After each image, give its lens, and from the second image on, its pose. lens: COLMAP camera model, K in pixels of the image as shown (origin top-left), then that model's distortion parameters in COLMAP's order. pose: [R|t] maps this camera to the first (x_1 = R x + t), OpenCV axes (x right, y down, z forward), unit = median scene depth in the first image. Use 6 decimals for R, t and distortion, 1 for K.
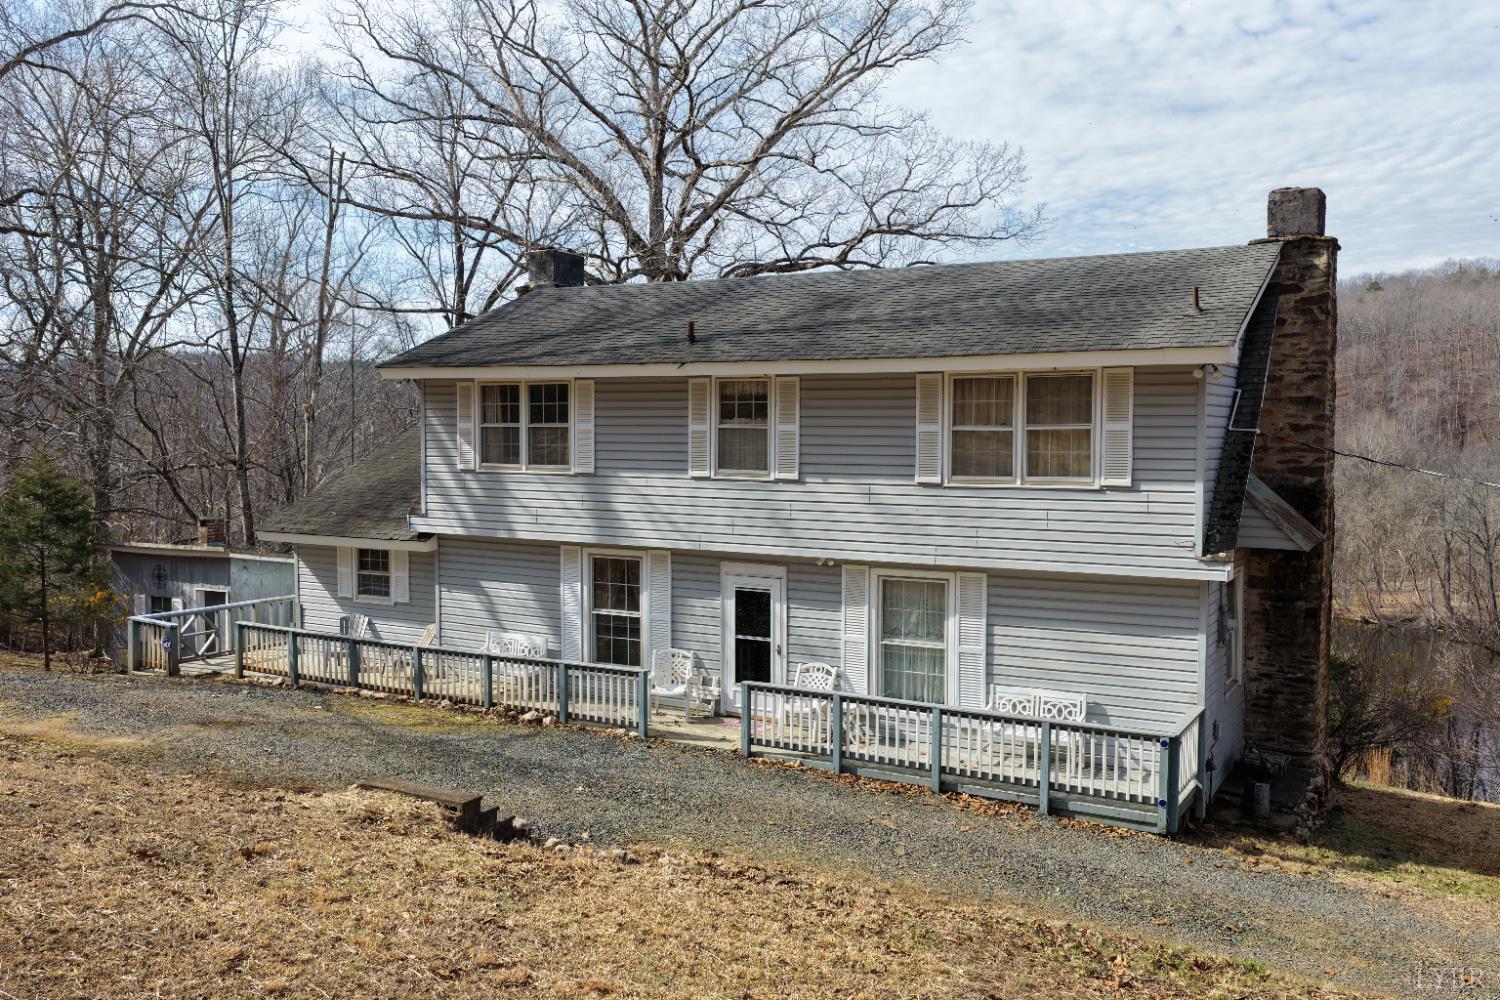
lens RADIAL K [[1234.2, 0, 750.0], [0, 1234.2, 500.0], [0, 0, 1]] dist [-0.007734, 0.019619]
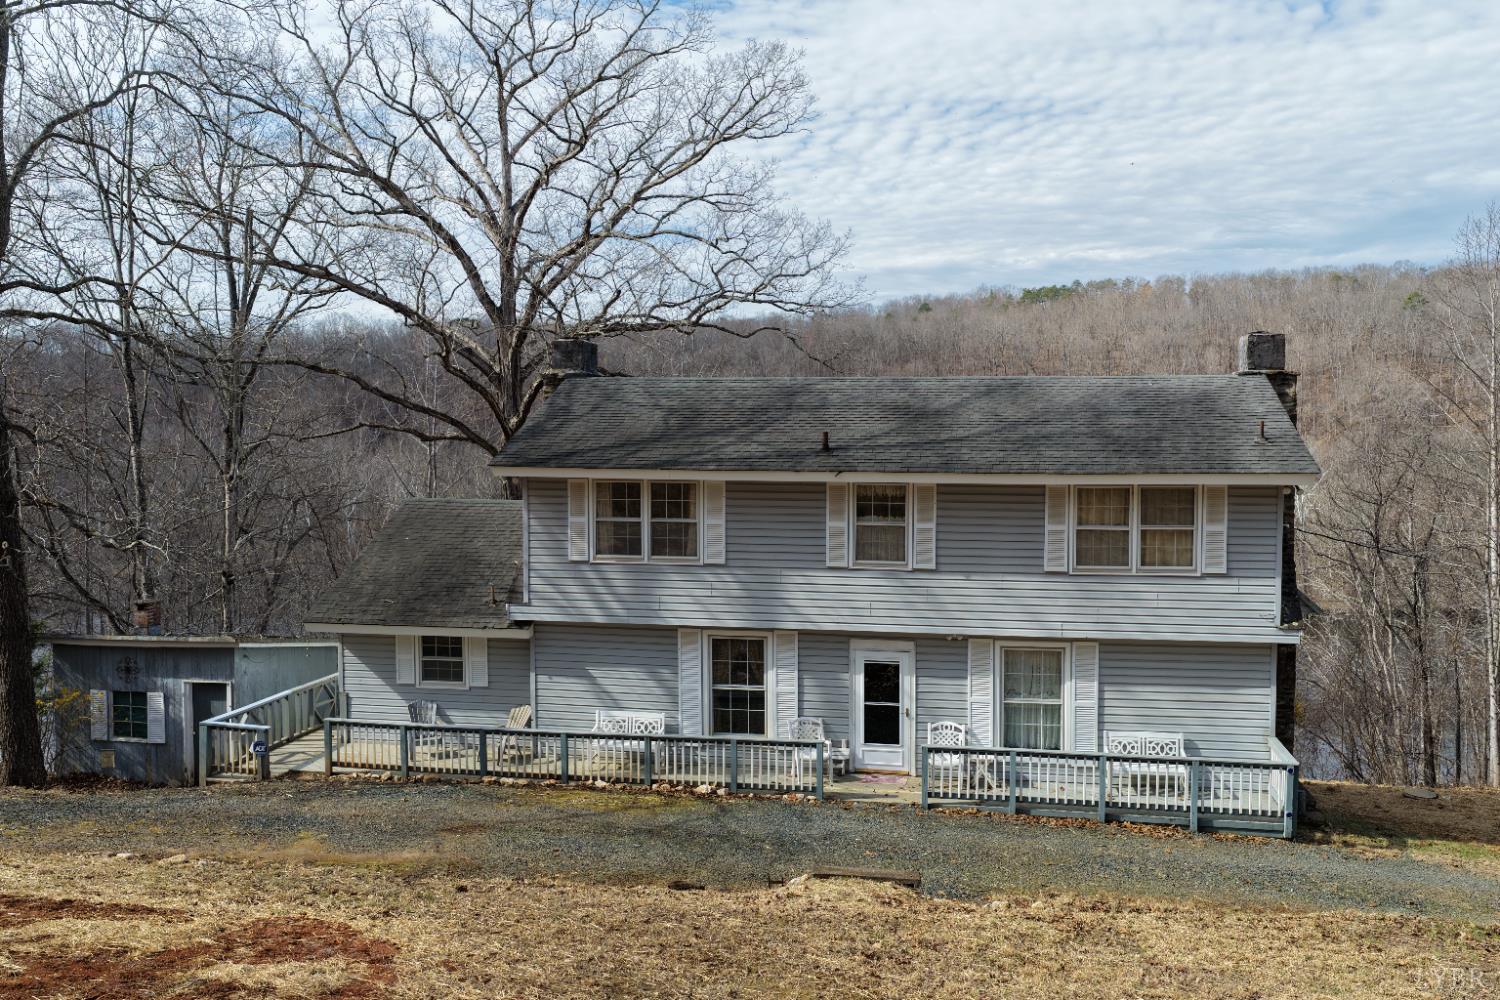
lens RADIAL K [[1234.2, 0, 750.0], [0, 1234.2, 500.0], [0, 0, 1]] dist [-0.007734, 0.019619]
pose [[0.945143, -0.021017, 0.325980, -0.499895], [0.022429, 0.999748, -0.000573, -0.084039], [-0.325886, 0.007853, 0.945377, -0.061892]]
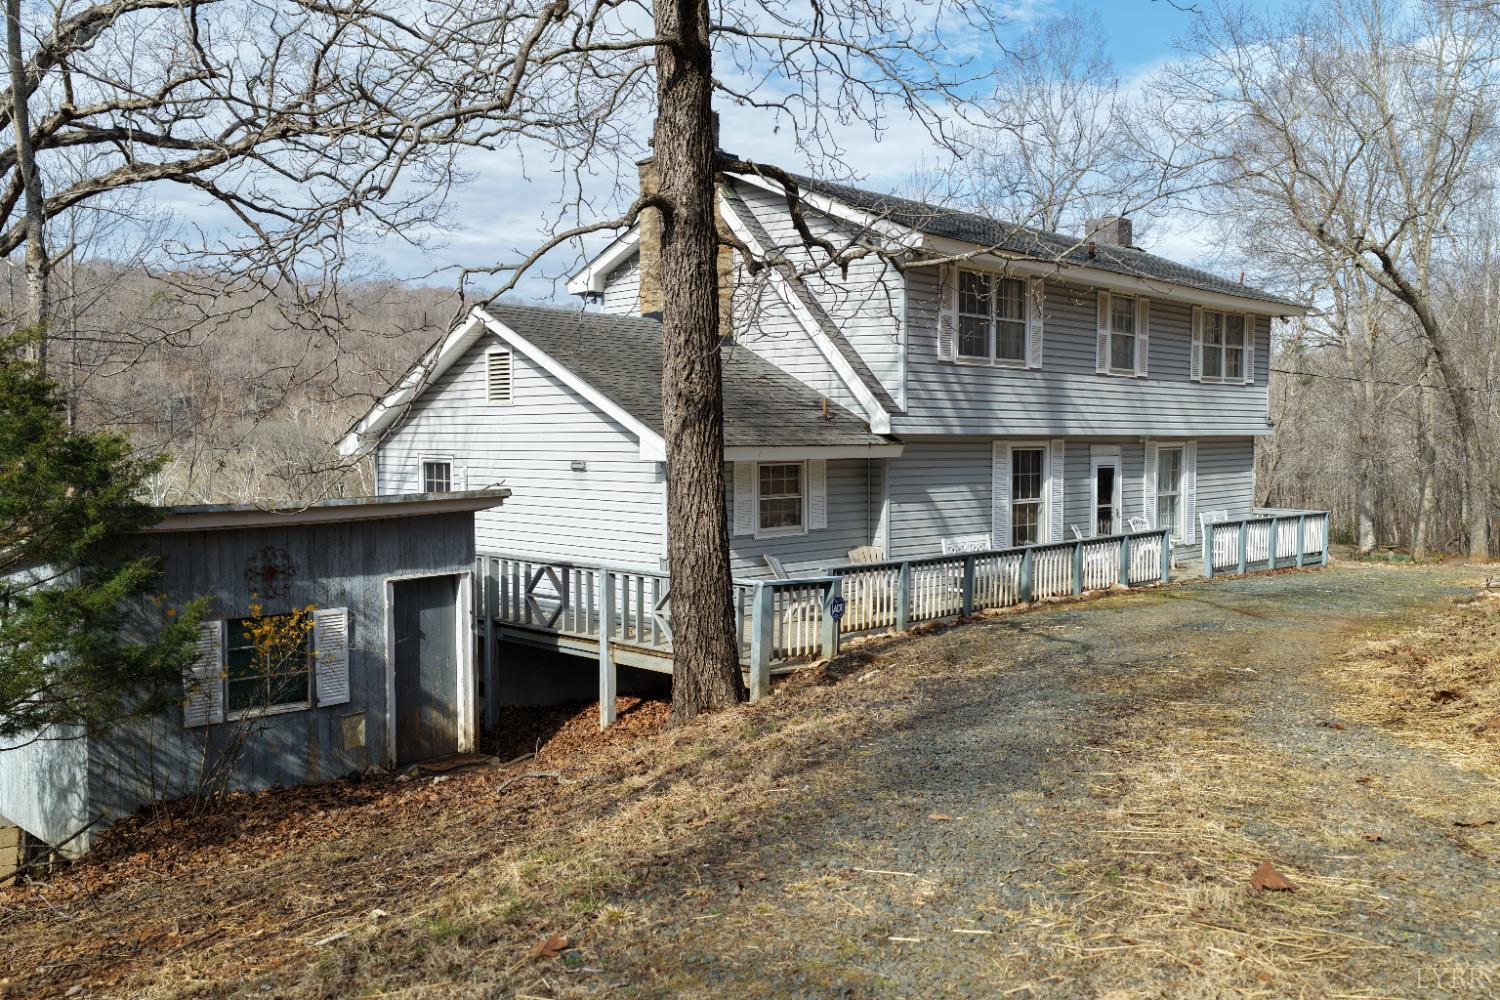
lens RADIAL K [[1234.2, 0, 750.0], [0, 1234.2, 500.0], [0, 0, 1]] dist [-0.007734, 0.019619]
pose [[0.270523, -0.062455, 0.960686, -1.315657], [0.045264, 0.997615, 0.052110, 0.026037], [-0.961649, 0.029388, 0.272705, 1.024955]]
